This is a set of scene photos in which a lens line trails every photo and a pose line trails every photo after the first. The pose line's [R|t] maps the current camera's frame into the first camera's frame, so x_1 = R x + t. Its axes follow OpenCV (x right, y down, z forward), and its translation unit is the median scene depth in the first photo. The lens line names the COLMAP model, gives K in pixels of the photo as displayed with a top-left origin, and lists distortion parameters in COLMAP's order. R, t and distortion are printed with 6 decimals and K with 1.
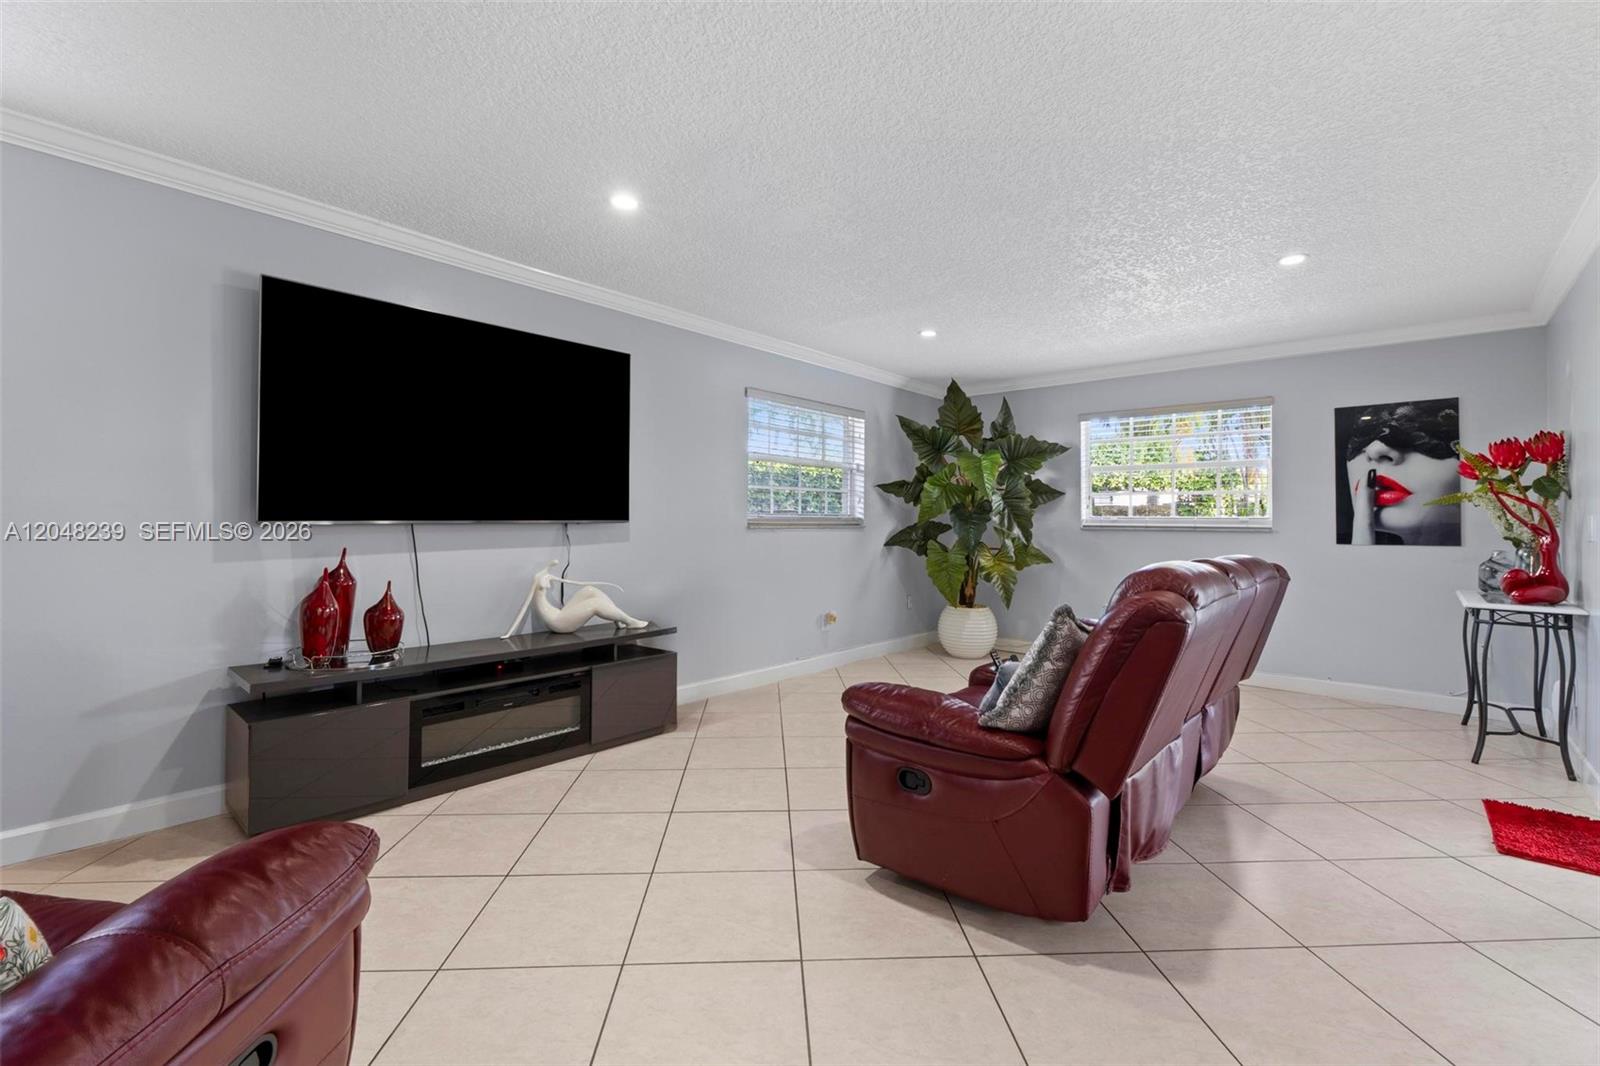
lens RADIAL K [[685.5, 0, 814.6], [0, 685.5, 513.2], [0, 0, 1]] dist [-0.001612, -0.000777]
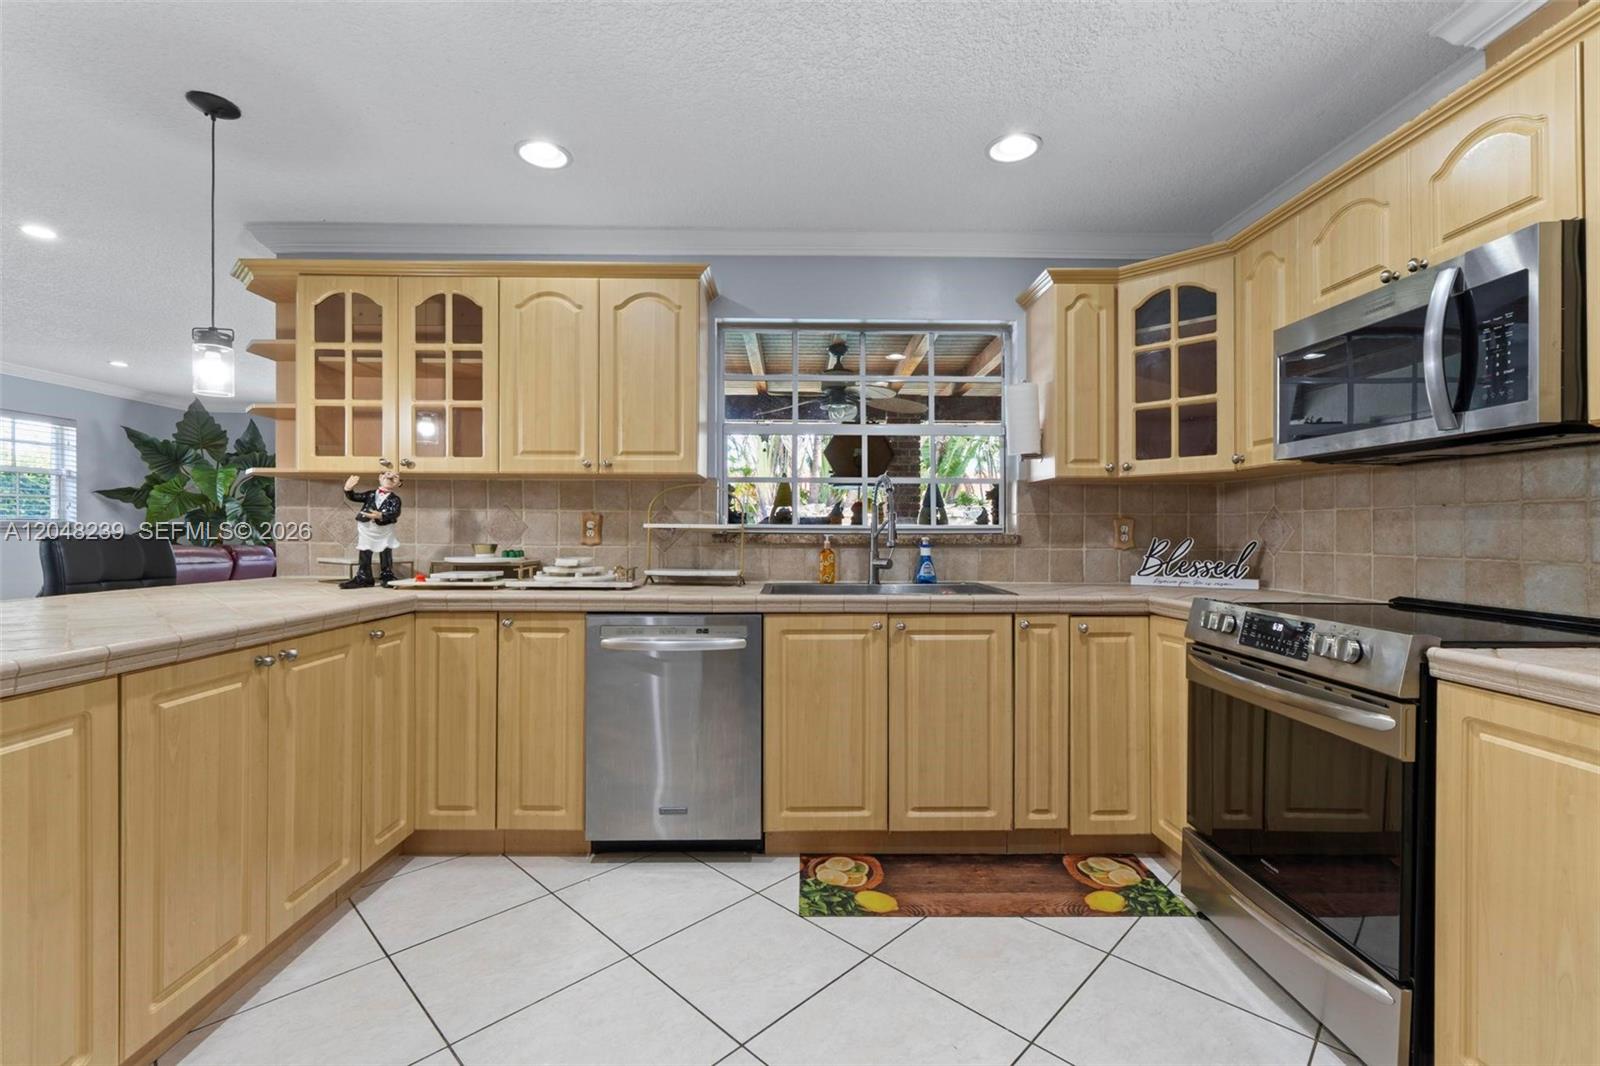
lens RADIAL K [[685.5, 0, 799.0], [0, 685.5, 529.9], [0, 0, 1]] dist [-0.001612, -0.000777]
pose [[0.747612, -0.009030, 0.664074, 0.291190], [-0.002842, 0.999855, 0.016796, -0.003036], [-0.664129, -0.014444, 0.747478, -0.736508]]
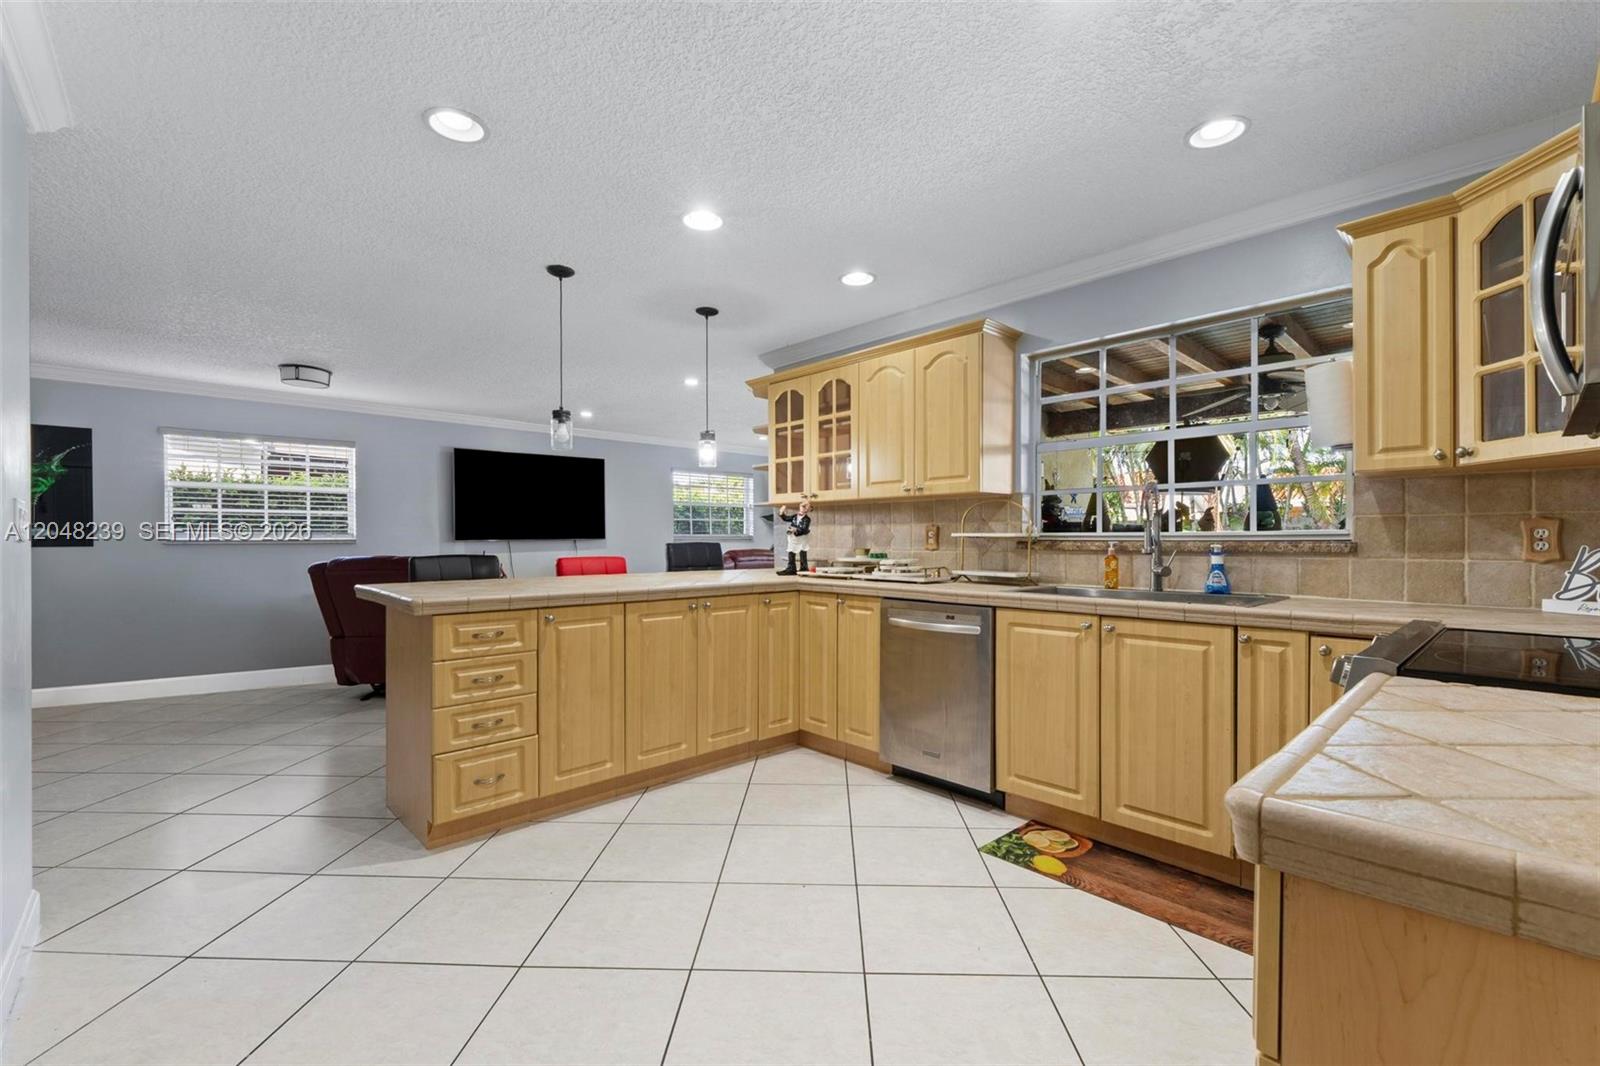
lens RADIAL K [[685.5, 0, 805.6], [0, 685.5, 536.9], [0, 0, 1]] dist [-0.001612, -0.000777]
pose [[0.994787, -0.013452, -0.101085, 0.536886], [0.014340, 0.999865, 0.008058, -0.002294], [0.100963, -0.009466, 0.994845, -0.999962]]
